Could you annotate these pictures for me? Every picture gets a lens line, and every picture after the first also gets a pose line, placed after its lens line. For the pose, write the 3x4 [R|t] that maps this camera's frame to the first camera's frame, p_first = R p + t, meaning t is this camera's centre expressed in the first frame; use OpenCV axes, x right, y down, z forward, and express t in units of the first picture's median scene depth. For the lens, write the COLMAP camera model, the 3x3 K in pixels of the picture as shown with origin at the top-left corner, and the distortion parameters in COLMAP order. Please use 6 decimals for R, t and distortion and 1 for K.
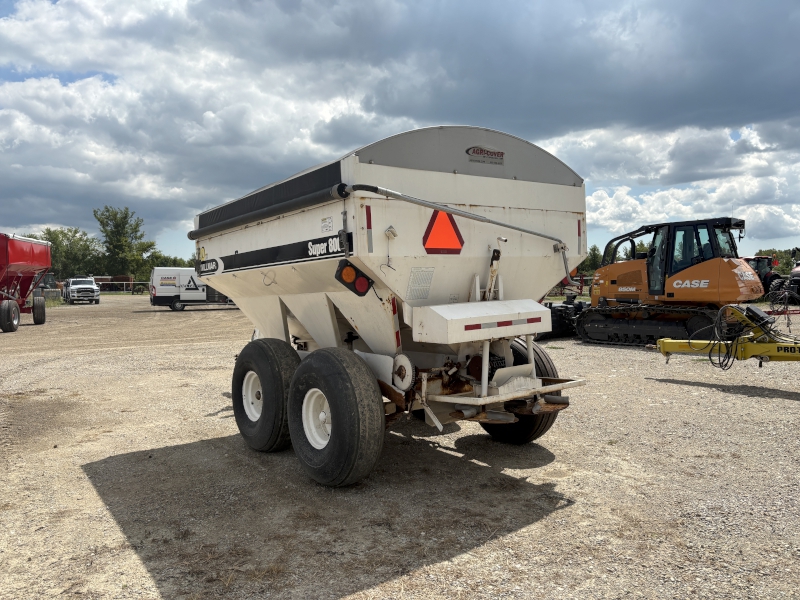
lens RADIAL K [[611.9, 0, 396.4], [0, 611.9, 312.2], [0, 0, 1]] dist [0.010854, -0.004242]
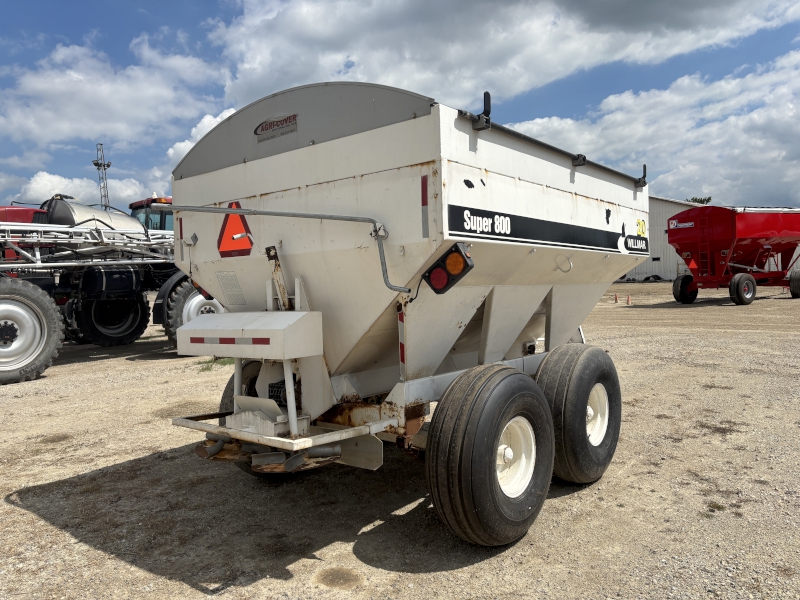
lens RADIAL K [[604.1, 0, 400.0], [0, 604.1, 300.0], [0, 0, 1]] dist [0.006633, -0.003980]
pose [[0.249391, 0.048210, -0.967202, 0.980509], [-0.013319, 0.998836, 0.046352, -0.073508], [0.968311, 0.001322, 0.249743, 0.987873]]
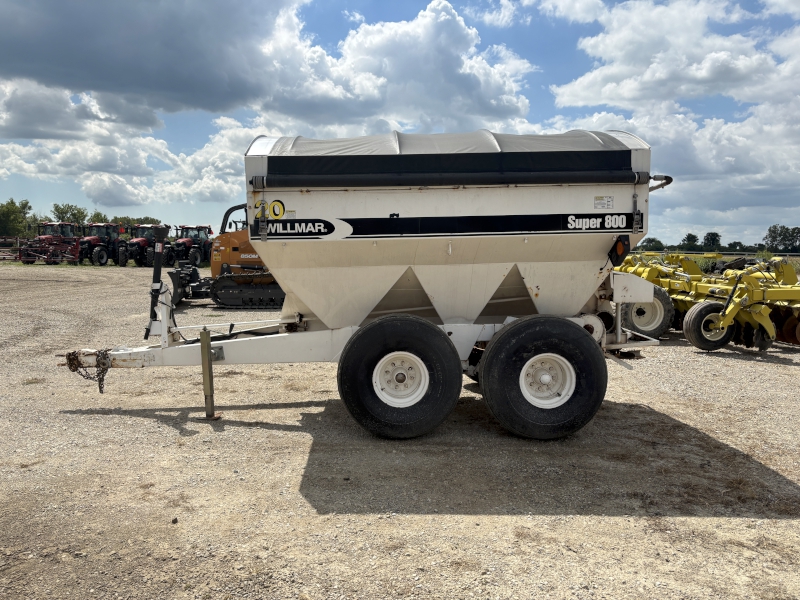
lens RADIAL K [[611.9, 0, 396.4], [0, 611.9, 312.2], [0, 0, 1]] dist [0.010854, -0.004242]
pose [[0.557321, -0.068371, 0.827478, -1.201426], [0.020236, 0.997426, 0.068784, -0.025894], [-0.830051, -0.021590, 0.557270, 0.645963]]
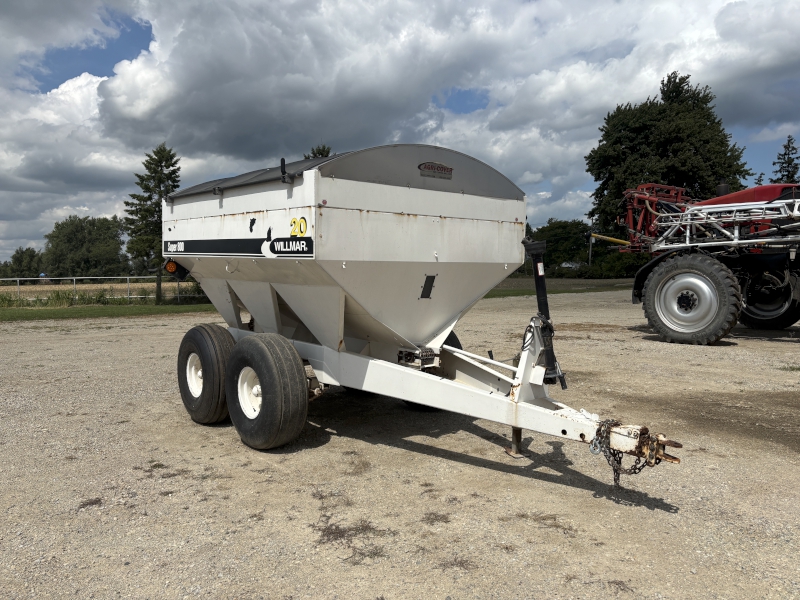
lens RADIAL K [[612.5, 0, 391.6], [0, 612.5, 303.1], [0, 0, 1]] dist [0.054935, -0.085125]
pose [[-0.998060, 0.031671, -0.053603, -0.104335], [0.025856, 0.994041, 0.105896, -0.140165], [0.056637, 0.104305, -0.992931, 2.742519]]
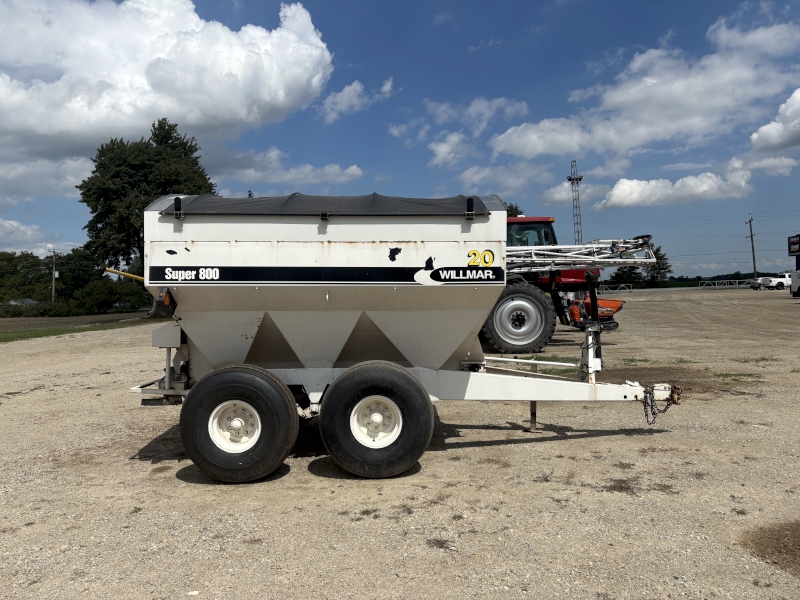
lens RADIAL K [[613.6, 0, 400.0], [0, 613.6, 300.0], [0, 0, 1]] dist [0.036577, -0.002871]
pose [[-0.588885, 0.044320, -0.807001, 1.036914], [0.000130, 0.998500, 0.054743, -0.146385], [0.808217, 0.032132, -0.588008, 2.276801]]
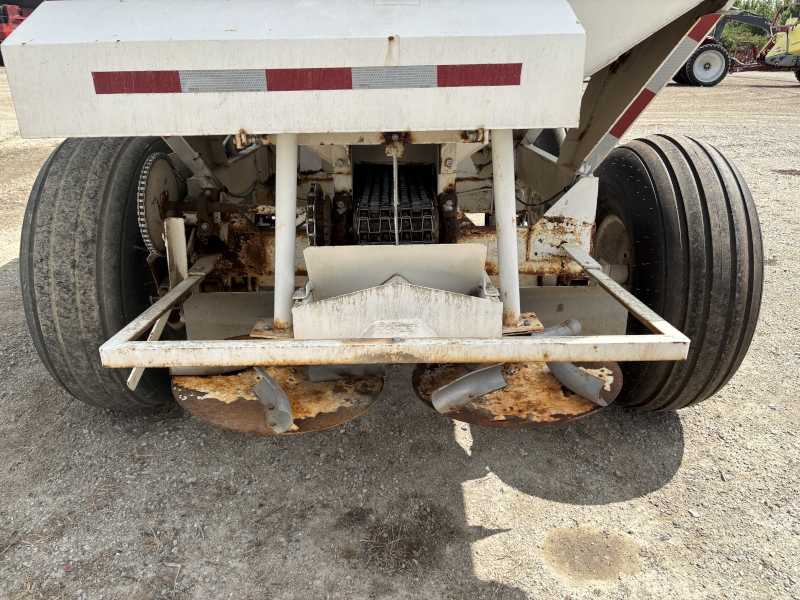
lens RADIAL K [[590.1, 0, 400.0], [0, 590.1, 300.0], [0, 0, 1]] dist [0.005847, 0.000766]
pose [[0.814447, 0.233850, -0.531027, 0.349149], [-0.046810, 0.938686, 0.341579, 0.018532], [0.578346, -0.253341, 0.775457, 0.780307]]
